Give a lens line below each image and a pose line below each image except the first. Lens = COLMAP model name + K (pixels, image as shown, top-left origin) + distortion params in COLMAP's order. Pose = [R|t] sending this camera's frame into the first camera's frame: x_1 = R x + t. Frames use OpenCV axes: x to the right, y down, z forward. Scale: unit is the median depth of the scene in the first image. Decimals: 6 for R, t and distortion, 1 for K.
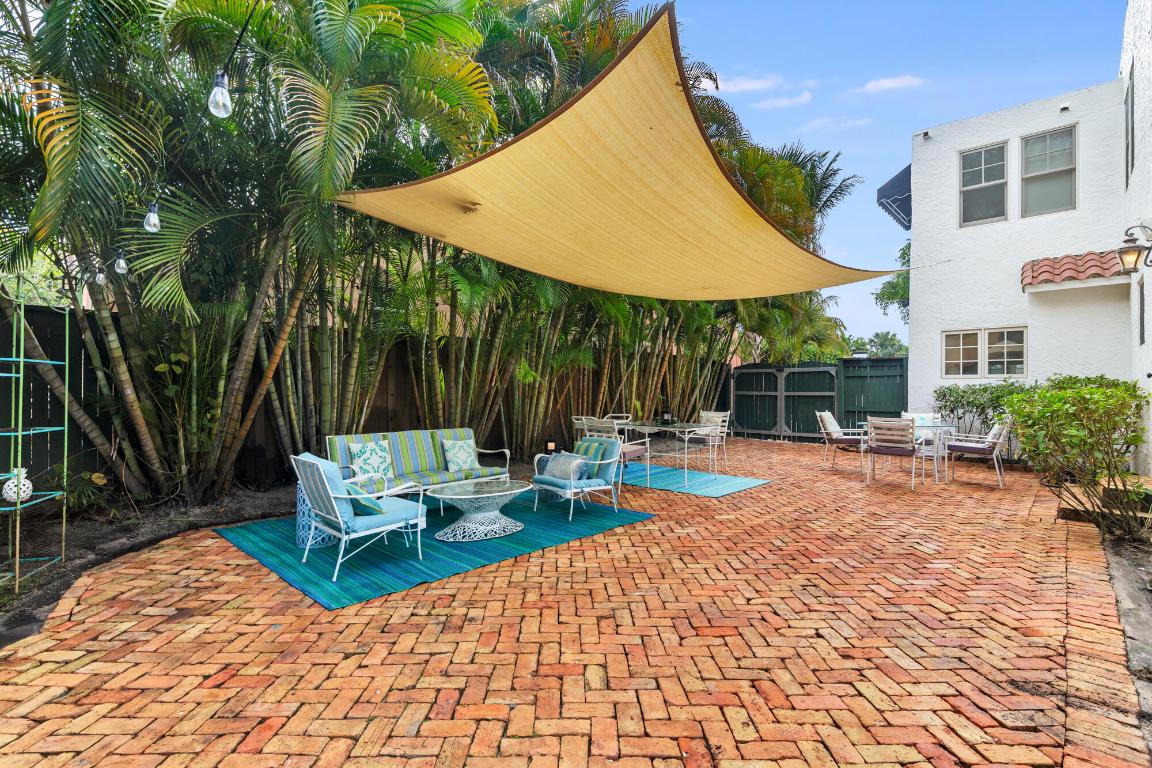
lens RADIAL K [[528.6, 0, 576.0], [0, 528.6, 384.0], [0, 0, 1]] dist [-0.000519, -0.000079]
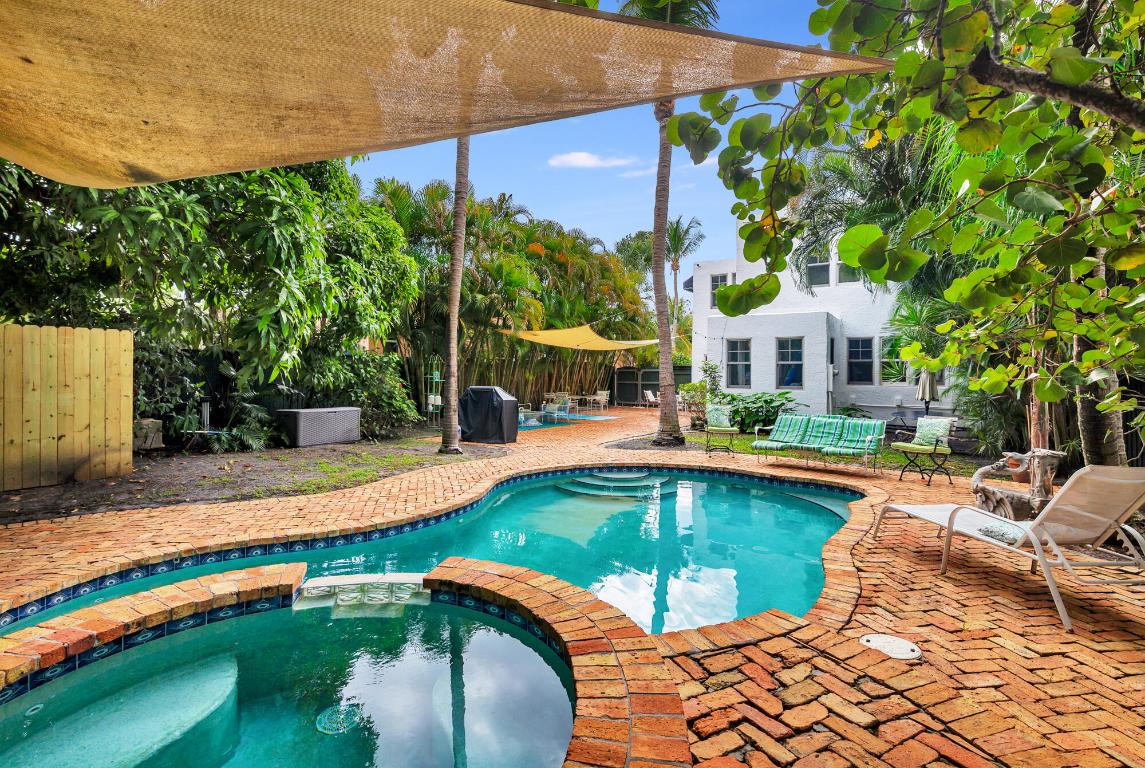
lens RADIAL K [[525.4, 0, 572.5], [0, 525.4, 384.0], [0, 0, 1]] dist [-0.000519, -0.000079]
pose [[0.985871, -0.010688, 0.167165, -0.211376], [0.006942, 0.999712, 0.022978, -0.026688], [-0.167362, -0.021493, 0.985661, -1.030850]]
